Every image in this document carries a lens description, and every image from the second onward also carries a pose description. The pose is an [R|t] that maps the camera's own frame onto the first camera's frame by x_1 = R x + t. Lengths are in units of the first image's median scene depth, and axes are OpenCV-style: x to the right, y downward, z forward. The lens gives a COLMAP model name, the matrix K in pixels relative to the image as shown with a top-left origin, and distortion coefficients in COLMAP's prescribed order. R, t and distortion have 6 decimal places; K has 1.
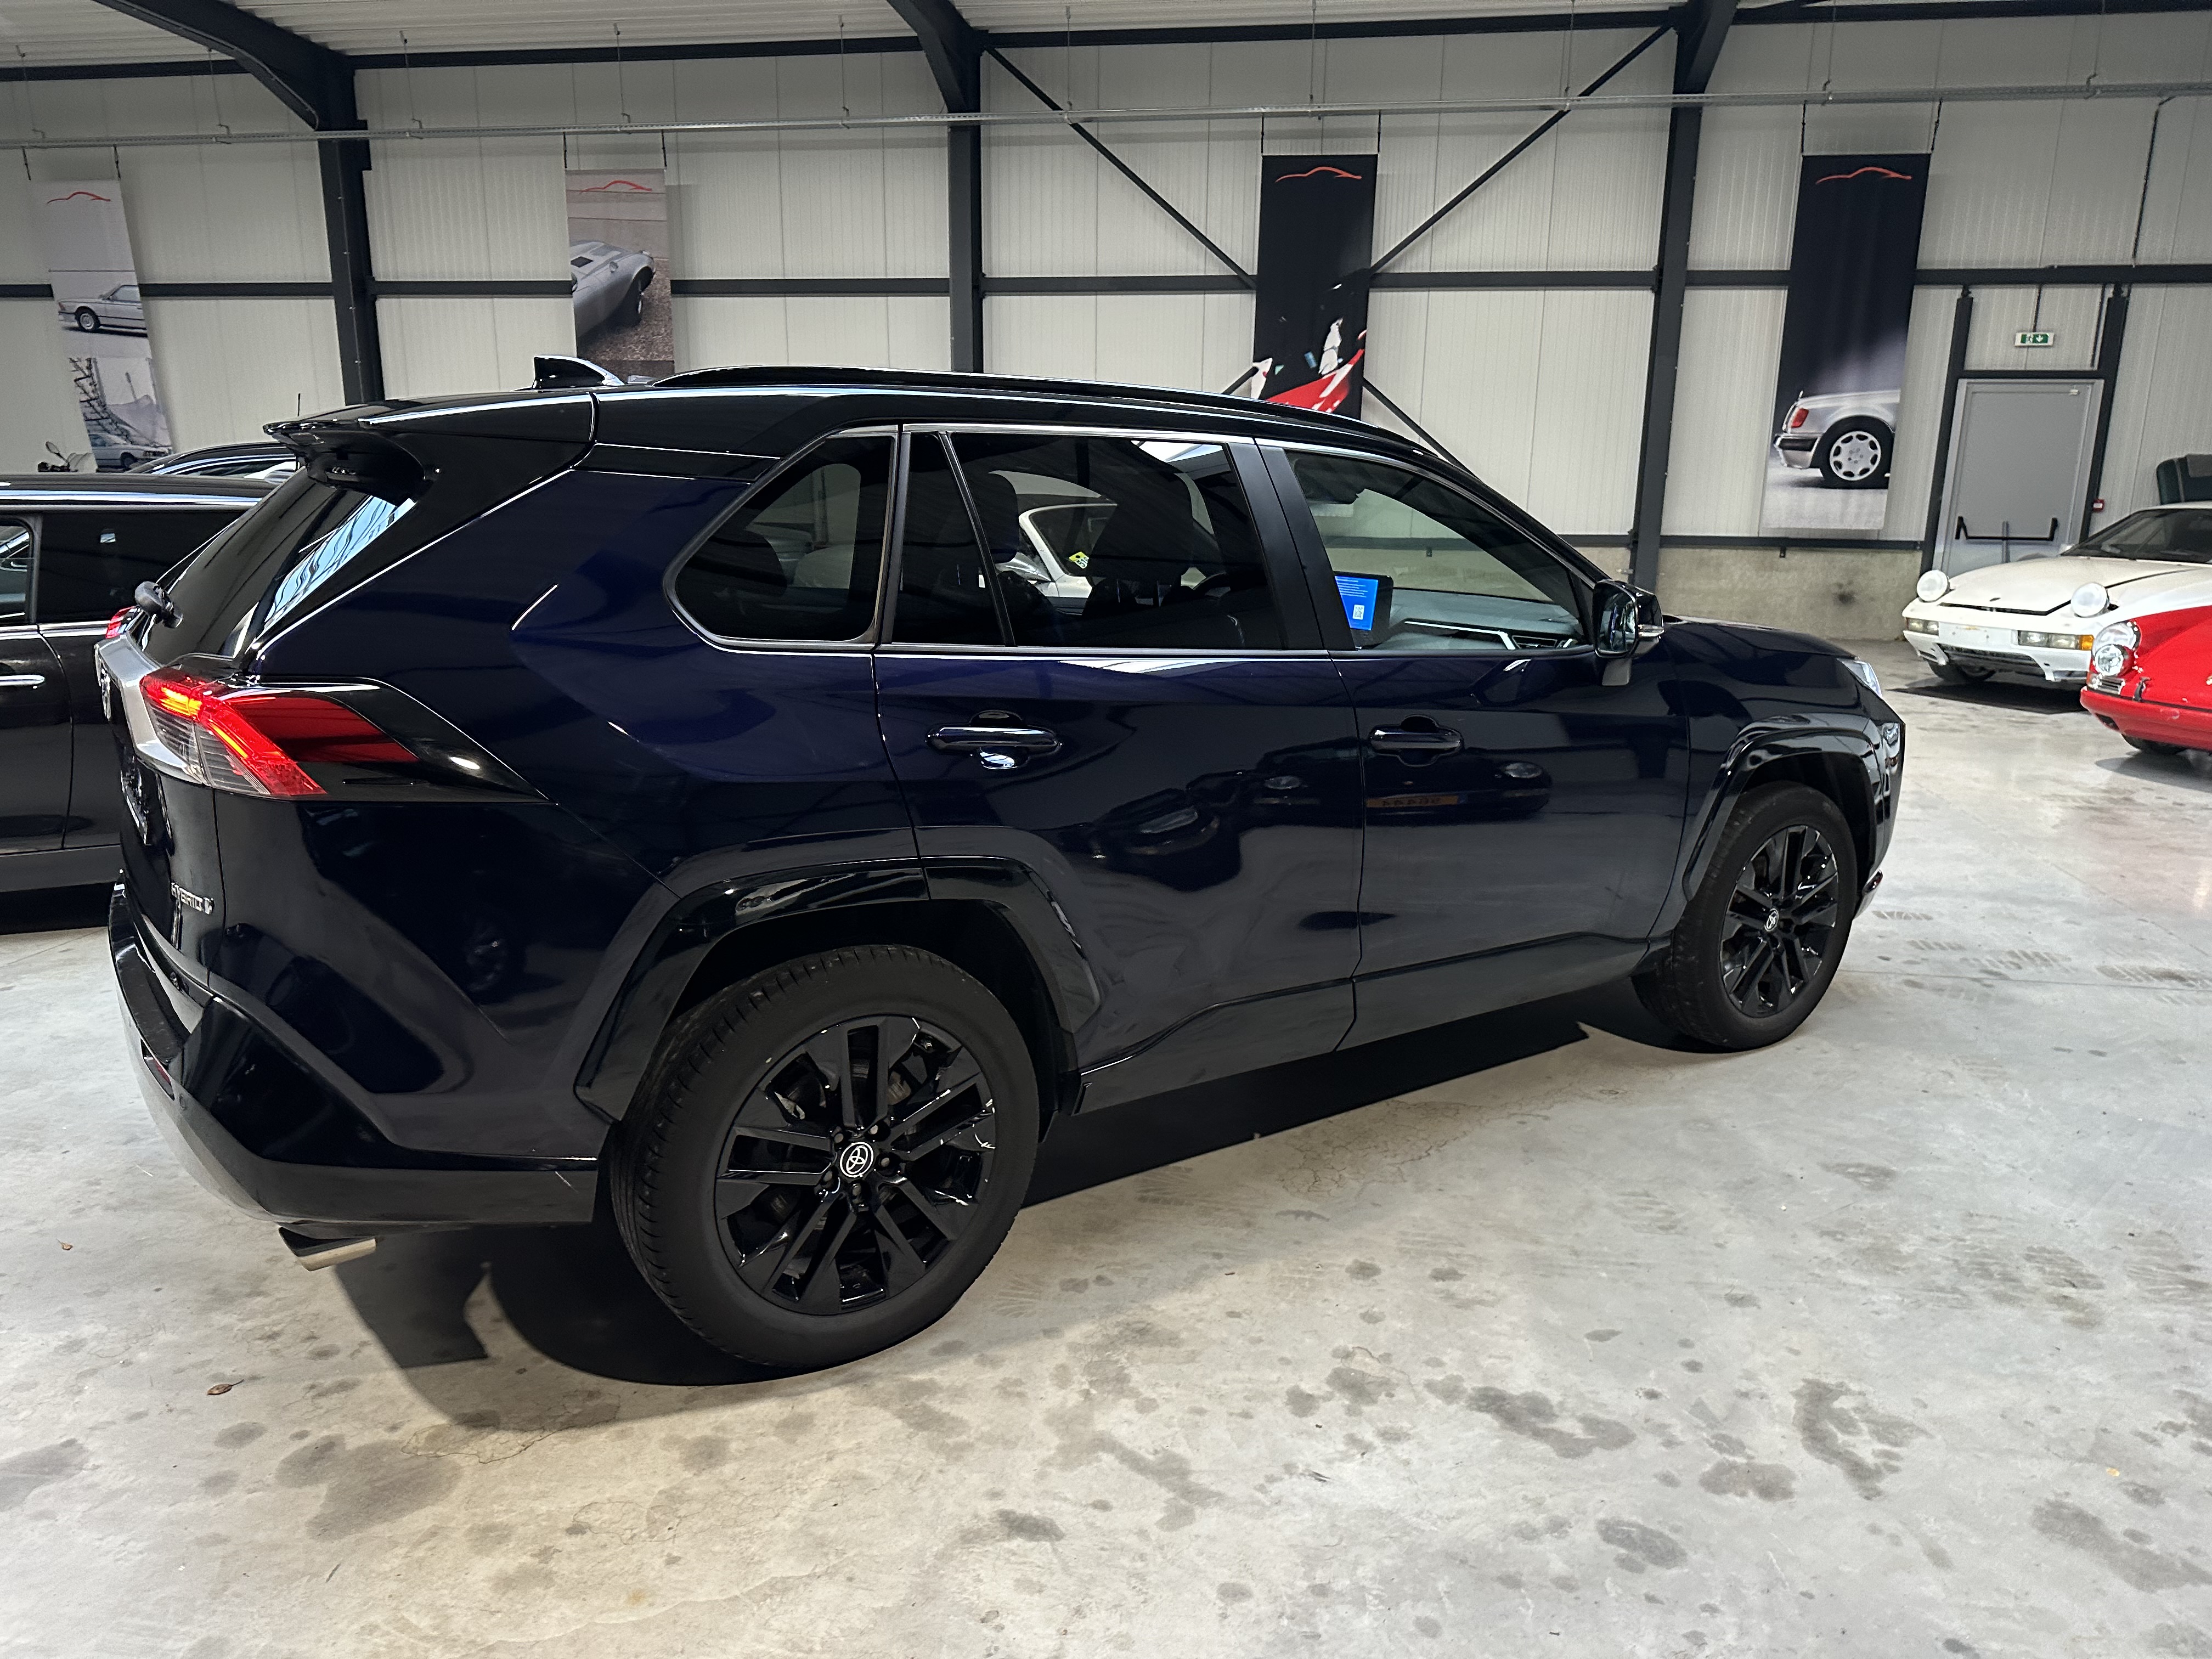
lens RADIAL K [[1566.1, 0, 1097.9], [0, 1566.1, 830.3], [0, 0, 1]] dist [-0.012035, -0.002002]
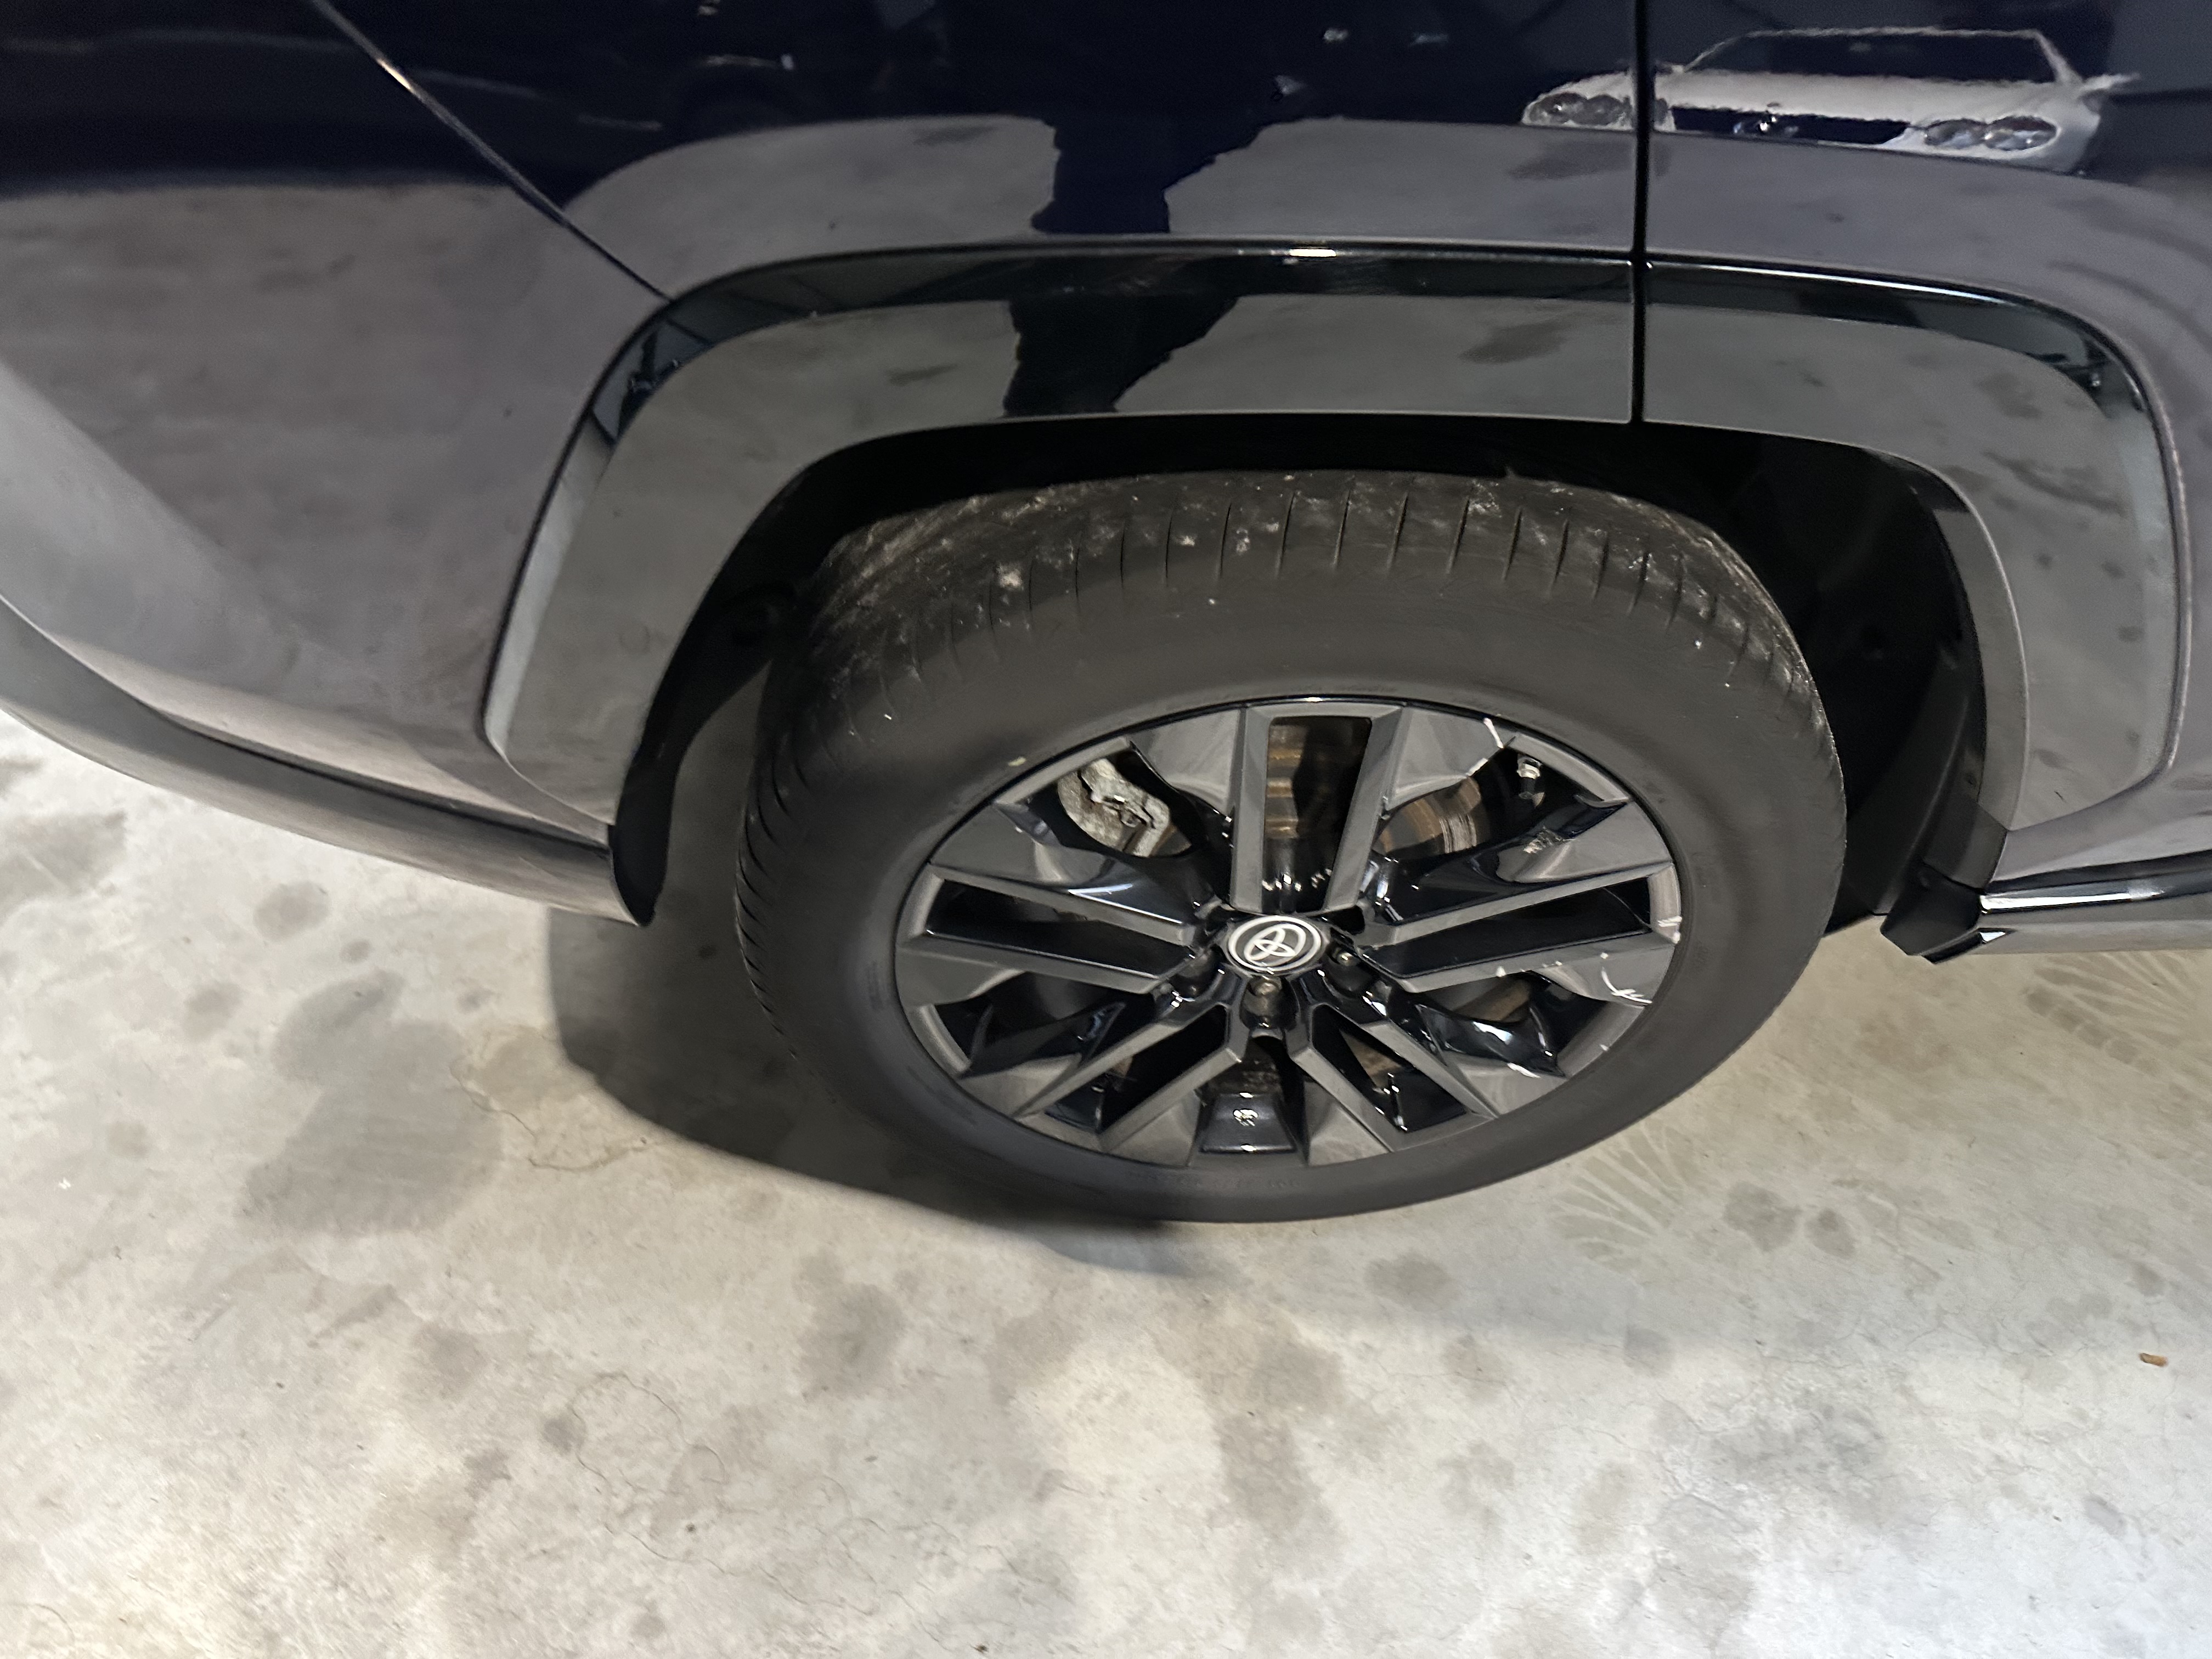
lens RADIAL K [[1566.1, 0, 1113.1], [0, 1566.1, 810.0], [0, 0, 1]] dist [-0.012035, -0.002002]
pose [[0.830726, 0.410197, -0.376341, -0.052762], [-0.091143, 0.767143, 0.634968, -0.065667], [0.549170, -0.493183, 0.674673, 0.727234]]
